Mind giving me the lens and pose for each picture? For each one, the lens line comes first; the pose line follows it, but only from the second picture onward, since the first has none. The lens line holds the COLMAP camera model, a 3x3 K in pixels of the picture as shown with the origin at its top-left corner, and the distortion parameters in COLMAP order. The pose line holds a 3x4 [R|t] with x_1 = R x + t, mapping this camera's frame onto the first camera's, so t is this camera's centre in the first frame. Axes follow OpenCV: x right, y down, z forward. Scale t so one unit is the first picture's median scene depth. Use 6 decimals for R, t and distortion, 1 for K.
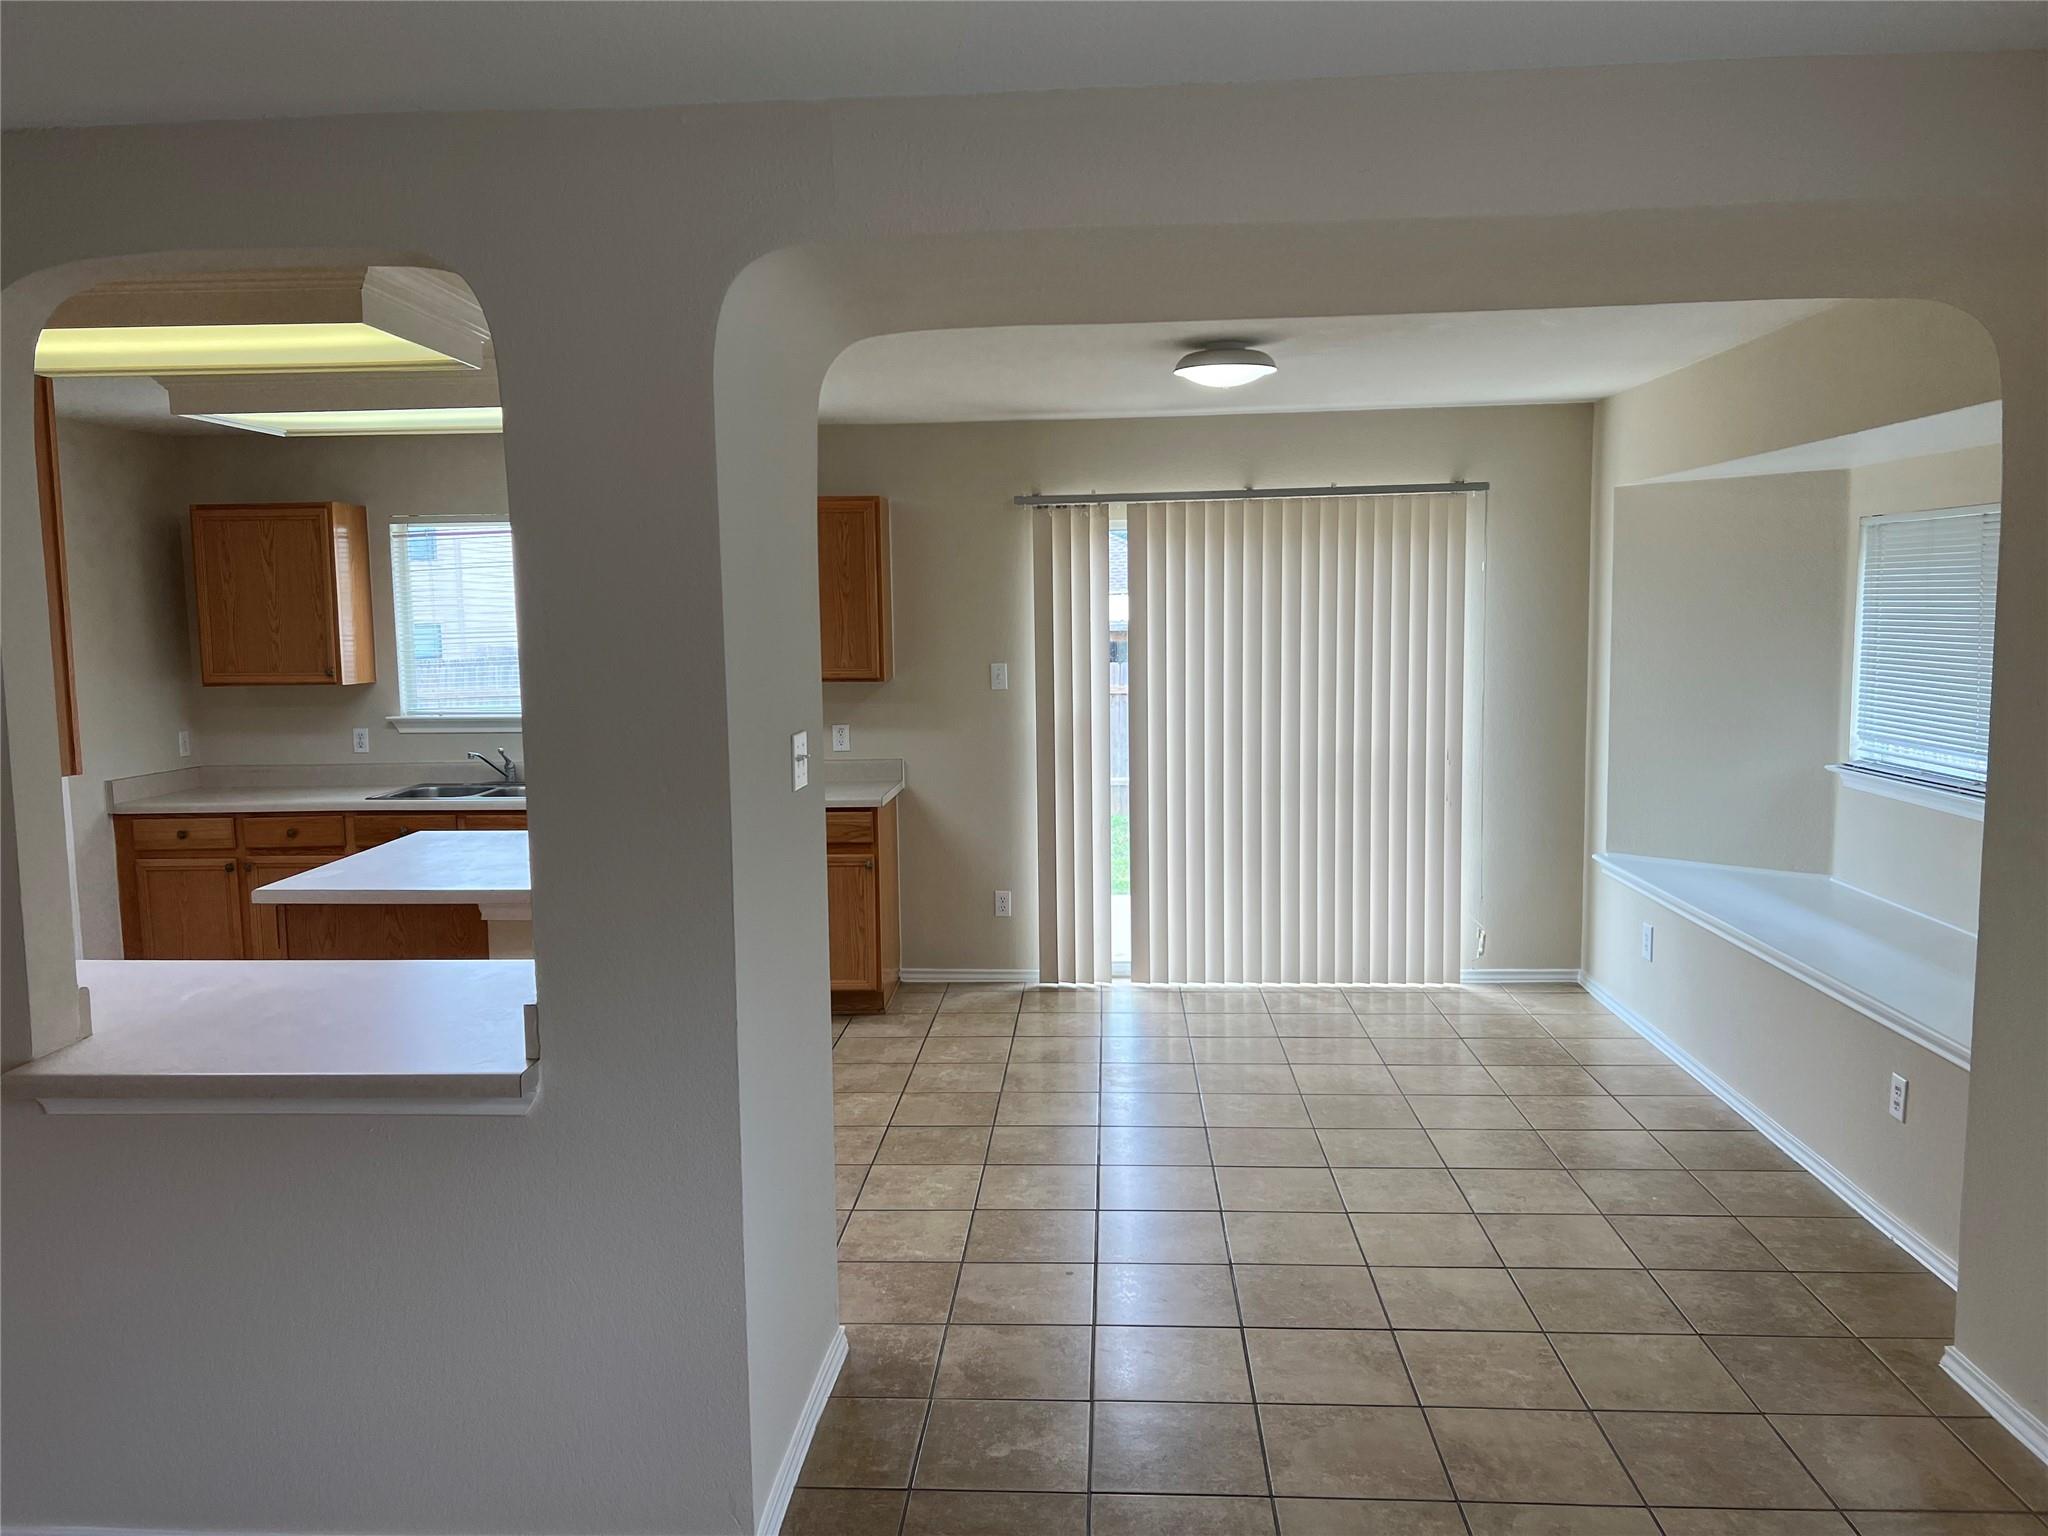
lens RADIAL K [[1470.3, 0, 1024.0], [0, 1470.3, 768.0], [0, 0, 1]] dist [0.000664, -0.000152]
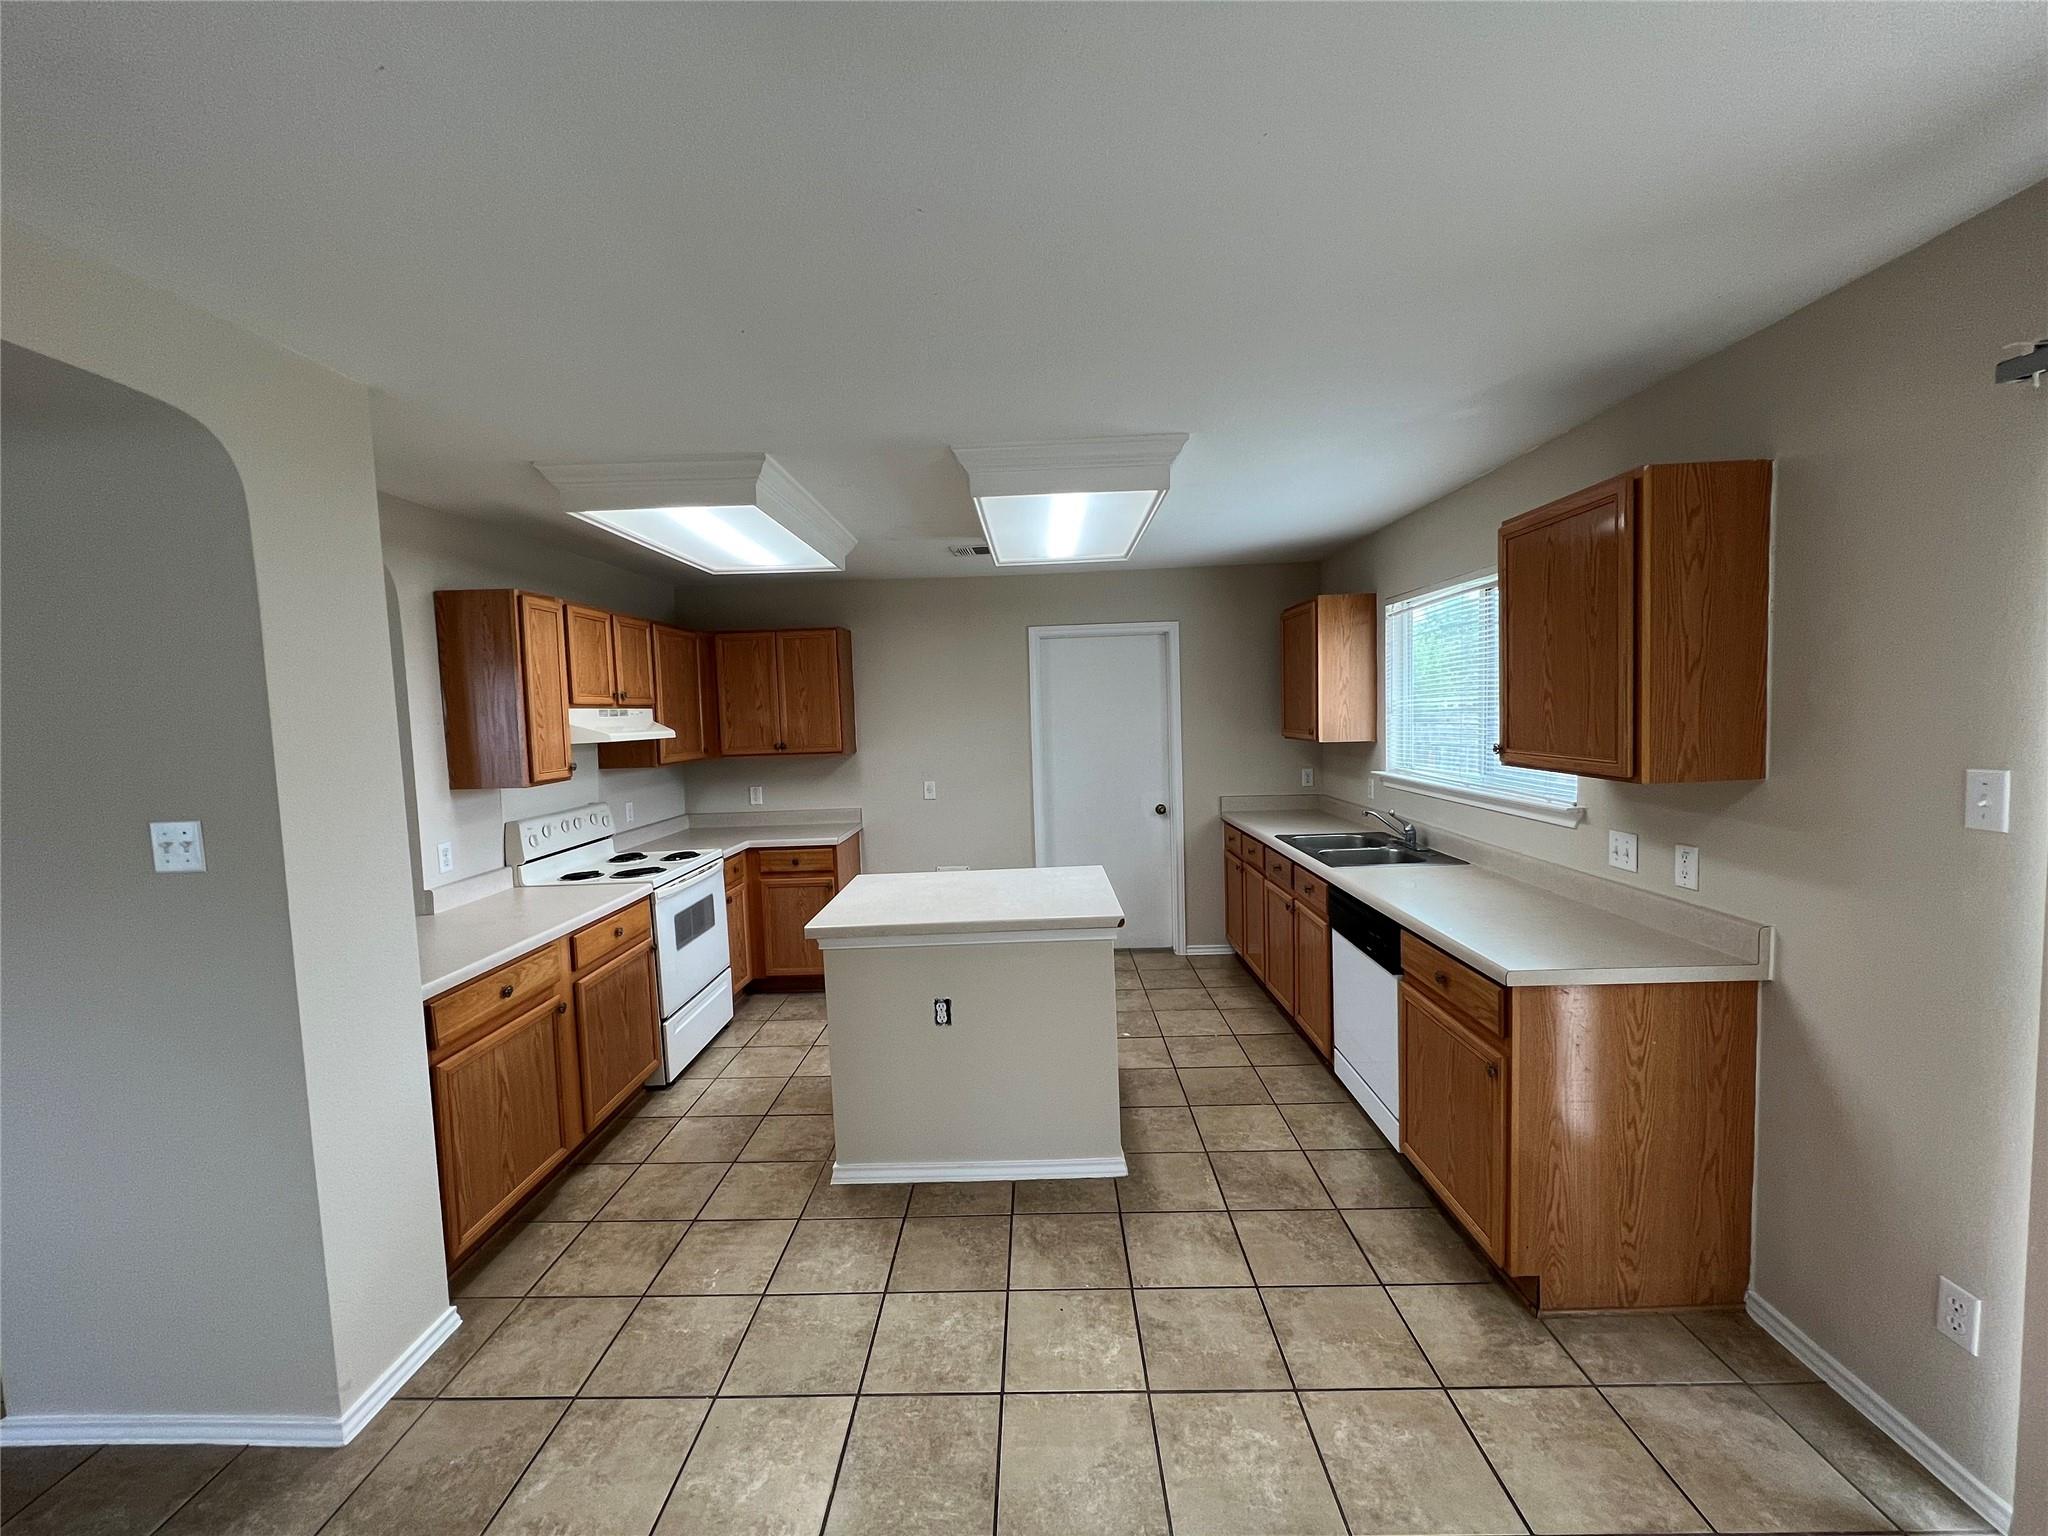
lens RADIAL K [[805.9, 0, 1024.0], [0, 805.9, 768.0], [0, 0, 1]] dist [0.000949, 0.000134]
pose [[0.032181, 0.082299, -0.996088, 0.205906], [-0.065856, 0.994613, 0.080050, -0.071663], [0.997310, 0.063022, 0.037427, 0.715359]]
